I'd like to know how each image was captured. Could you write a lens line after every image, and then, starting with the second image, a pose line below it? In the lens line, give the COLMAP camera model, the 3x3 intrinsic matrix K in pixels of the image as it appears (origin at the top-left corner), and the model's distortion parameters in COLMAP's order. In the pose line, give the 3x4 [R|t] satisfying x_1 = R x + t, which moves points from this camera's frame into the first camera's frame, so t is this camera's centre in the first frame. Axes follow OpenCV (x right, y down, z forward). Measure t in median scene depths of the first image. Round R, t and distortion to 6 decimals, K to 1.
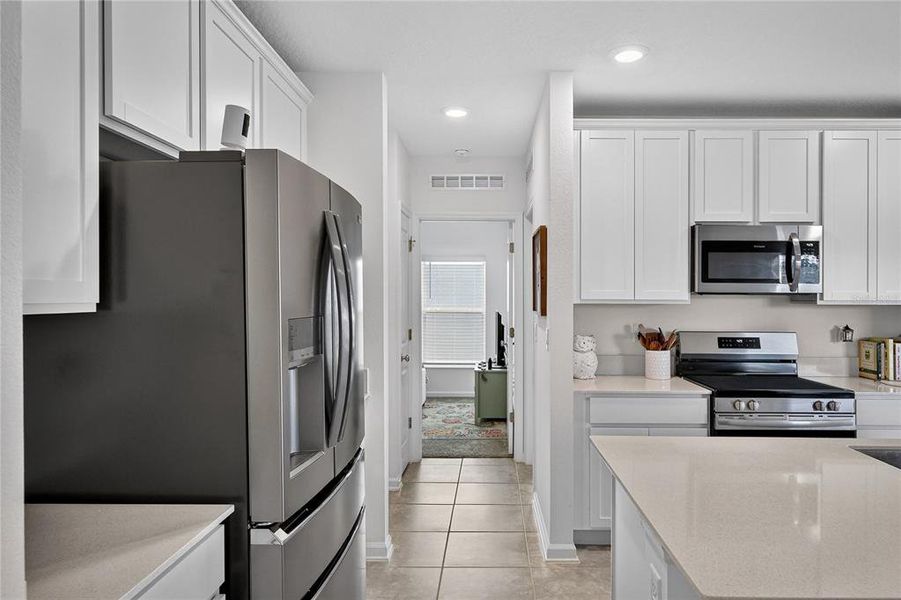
lens RADIAL K [[644.1, 0, 450.5], [0, 644.1, 300.0], [0, 0, 1]] dist [0.000147, -0.000082]
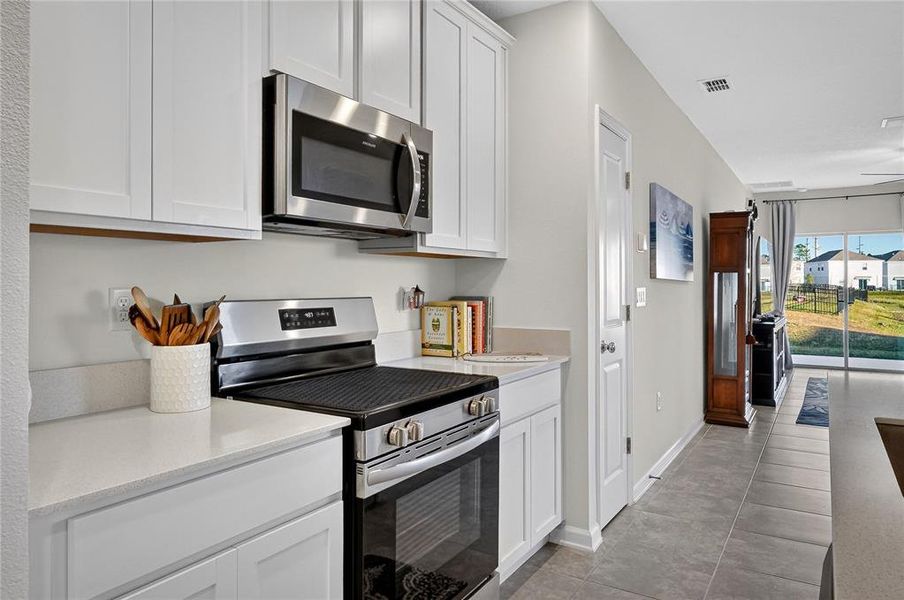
lens RADIAL K [[601.5, 0, 453.2], [0, 601.5, 280.3], [0, 0, 1]] dist [0.004607, 0.002756]
pose [[0.478915, 0.002226, 0.877858, 0.048389], [0.009236, 0.999929, -0.007574, 0.038898], [-0.877813, 0.011736, 0.478861, 0.644518]]
